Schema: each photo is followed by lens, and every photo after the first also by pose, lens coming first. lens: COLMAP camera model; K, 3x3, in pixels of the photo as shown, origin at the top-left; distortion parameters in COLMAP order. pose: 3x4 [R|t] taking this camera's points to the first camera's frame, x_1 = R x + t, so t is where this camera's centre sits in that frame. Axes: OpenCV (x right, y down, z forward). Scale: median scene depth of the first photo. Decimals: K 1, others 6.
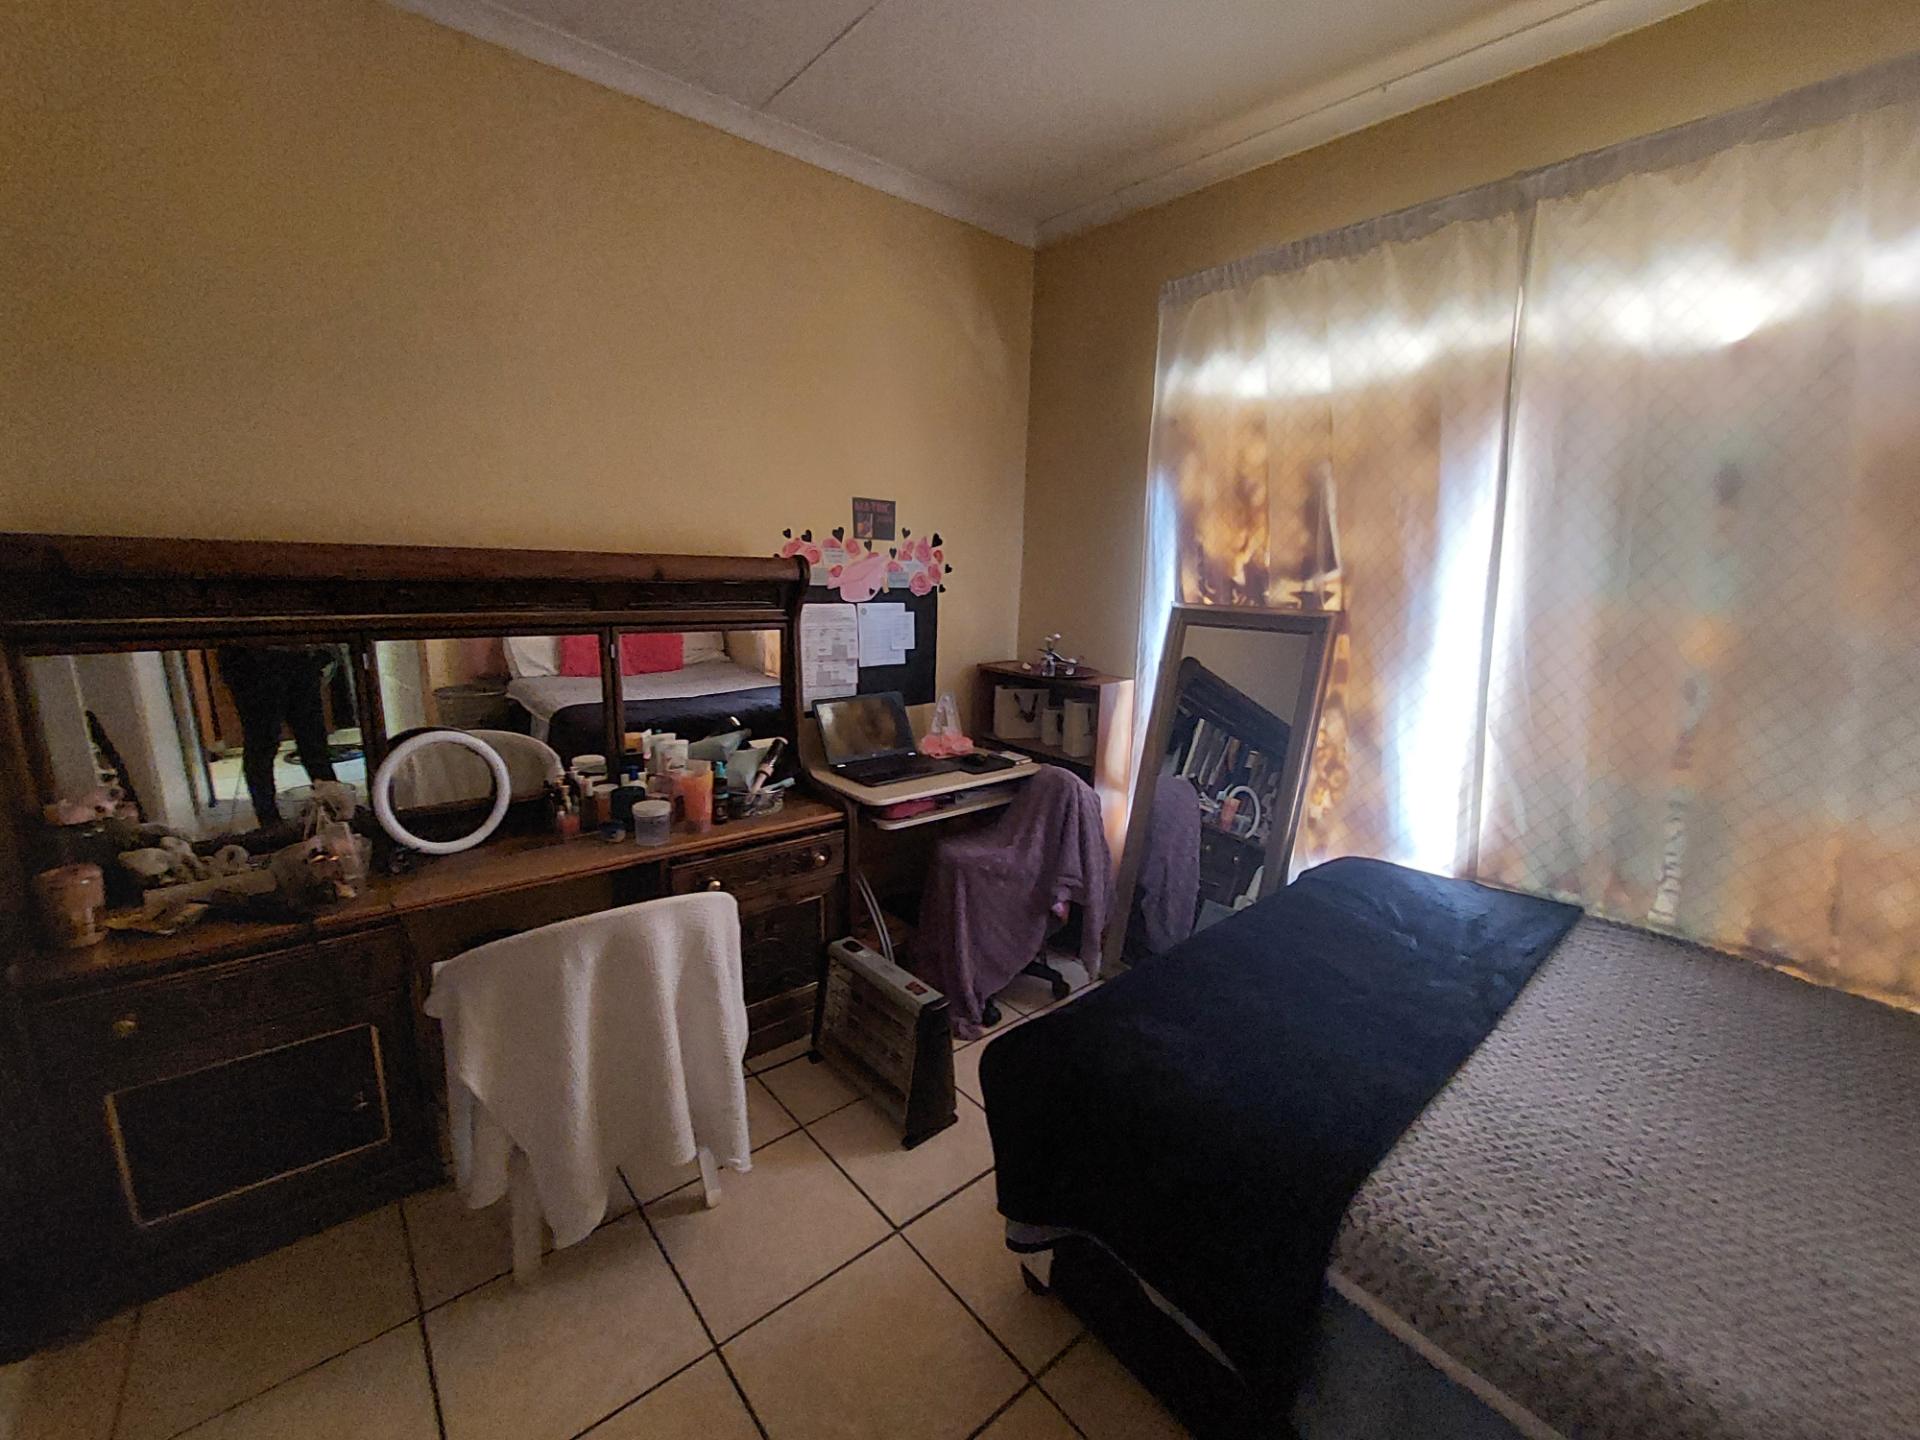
lens RADIAL K [[764.1, 0, 960.3], [0, 764.1, 721.2], [0, 0, 1]] dist [-0.012975, -0.001005]
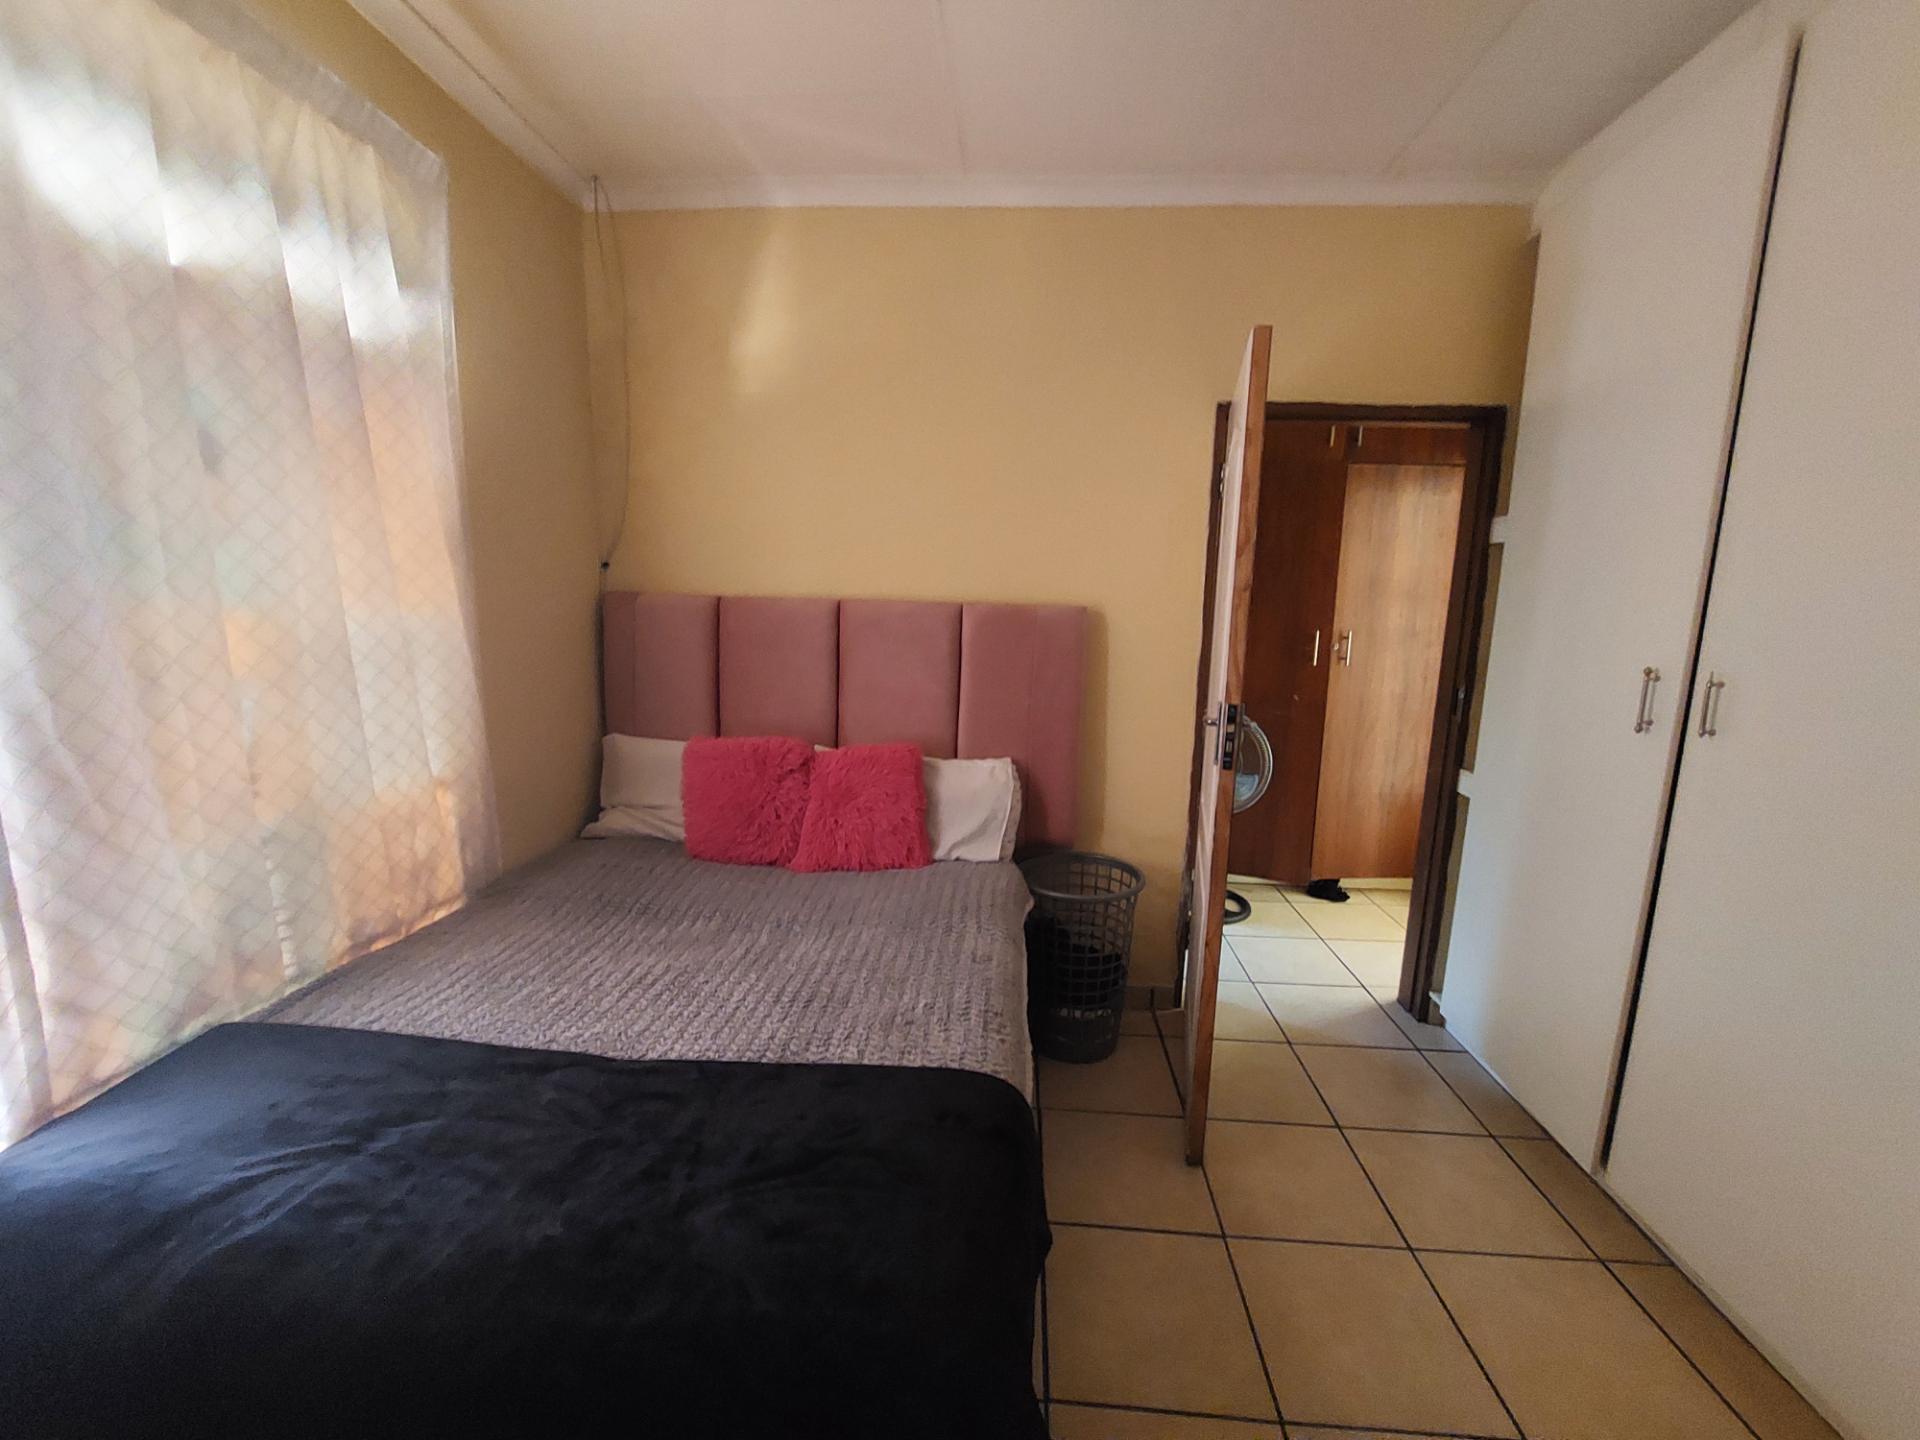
lens RADIAL K [[764.1, 0, 961.3], [0, 764.1, 723.0], [0, 0, 1]] dist [-0.012975, -0.001005]
pose [[-0.707818, -0.147241, 0.690879, -0.119936], [0.103882, 0.945705, 0.307979, -0.171420], [-0.698714, 0.289763, -0.654091, 0.917173]]
